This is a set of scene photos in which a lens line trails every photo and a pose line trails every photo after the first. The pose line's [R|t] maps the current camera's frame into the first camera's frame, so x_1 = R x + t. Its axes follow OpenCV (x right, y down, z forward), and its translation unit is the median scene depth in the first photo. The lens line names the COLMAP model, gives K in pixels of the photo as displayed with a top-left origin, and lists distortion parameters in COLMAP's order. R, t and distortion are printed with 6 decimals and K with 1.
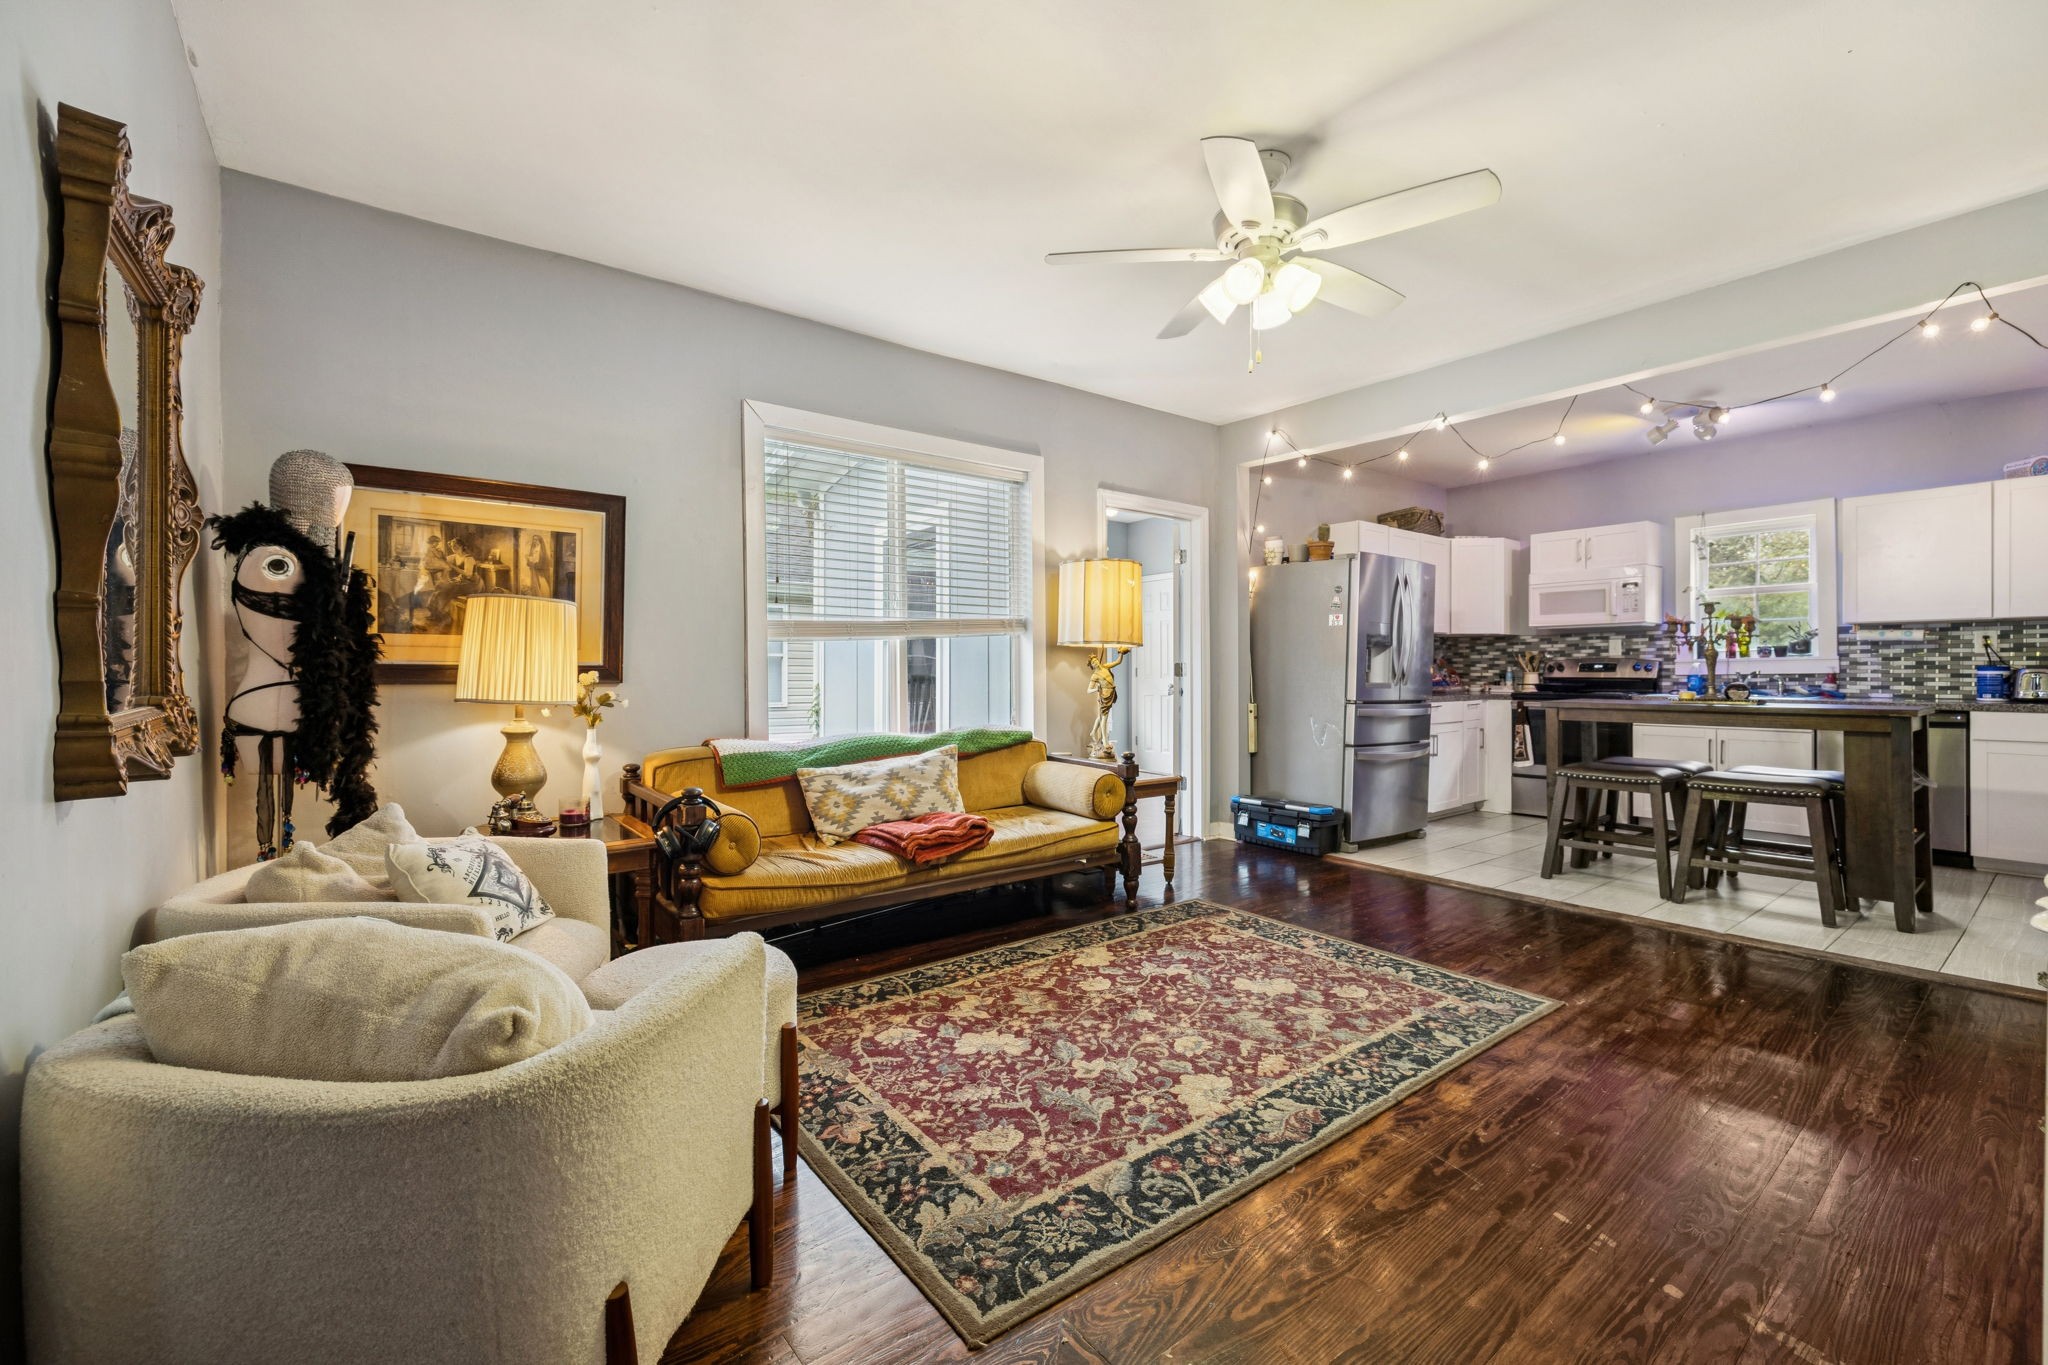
lens RADIAL K [[861.4, 0, 1016.8], [0, 861.4, 683.1], [0, 0, 1]] dist [-0.002573, 0.001088]
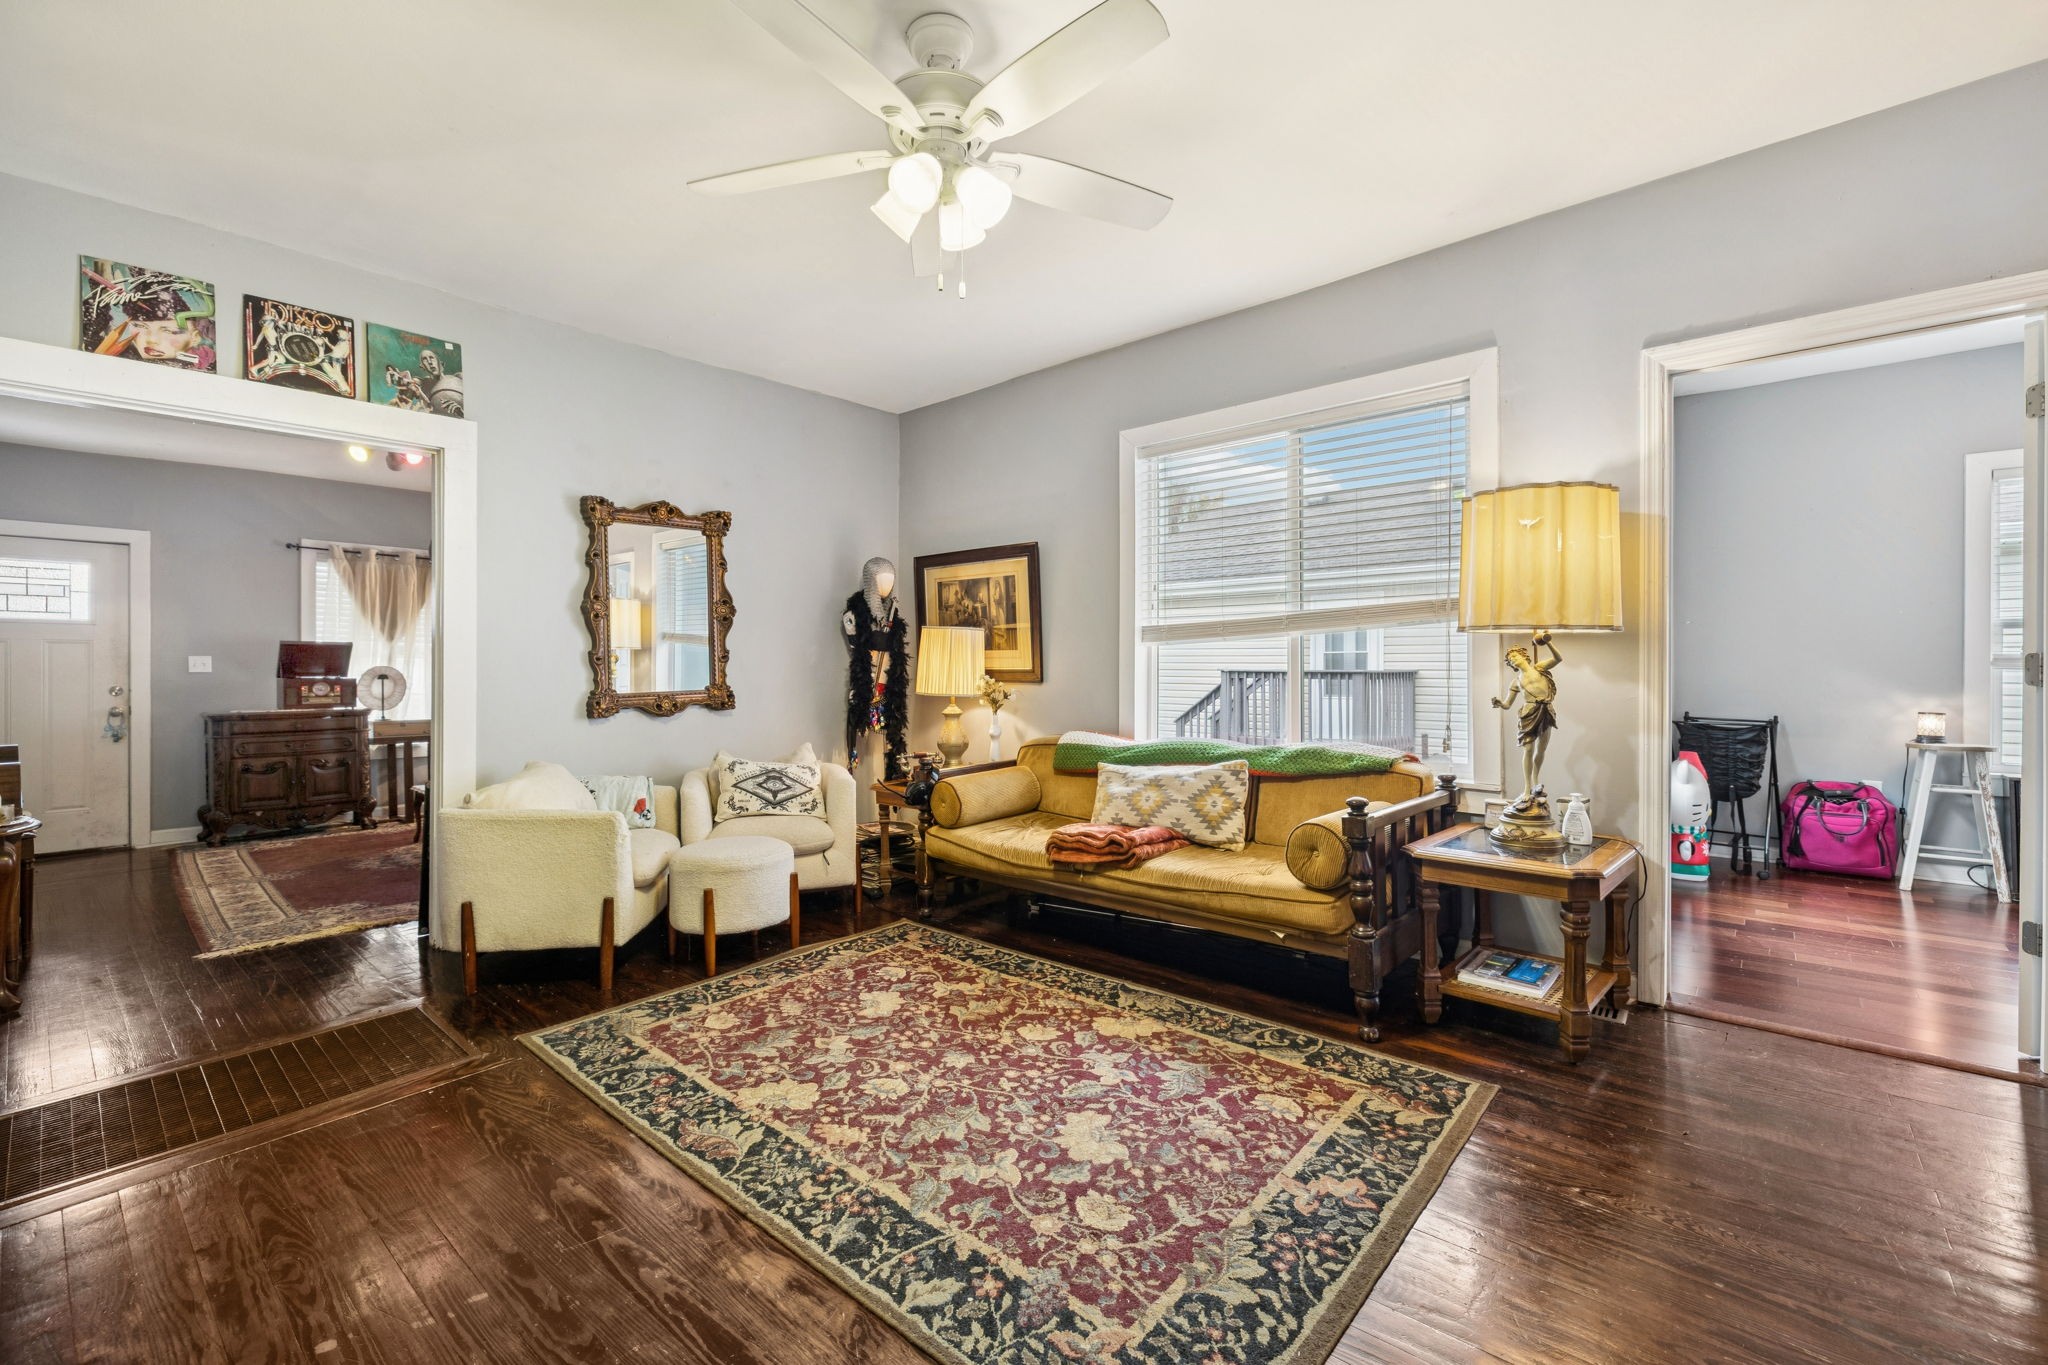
lens RADIAL K [[861.4, 0, 1017.3], [0, 861.4, 676.9], [0, 0, 1]] dist [-0.002573, 0.001088]
pose [[0.191089, 0.007264, -0.981546, 1.036699], [-0.008771, 0.999945, 0.005692, -0.019759], [0.981534, 0.007521, 0.191142, 0.885031]]
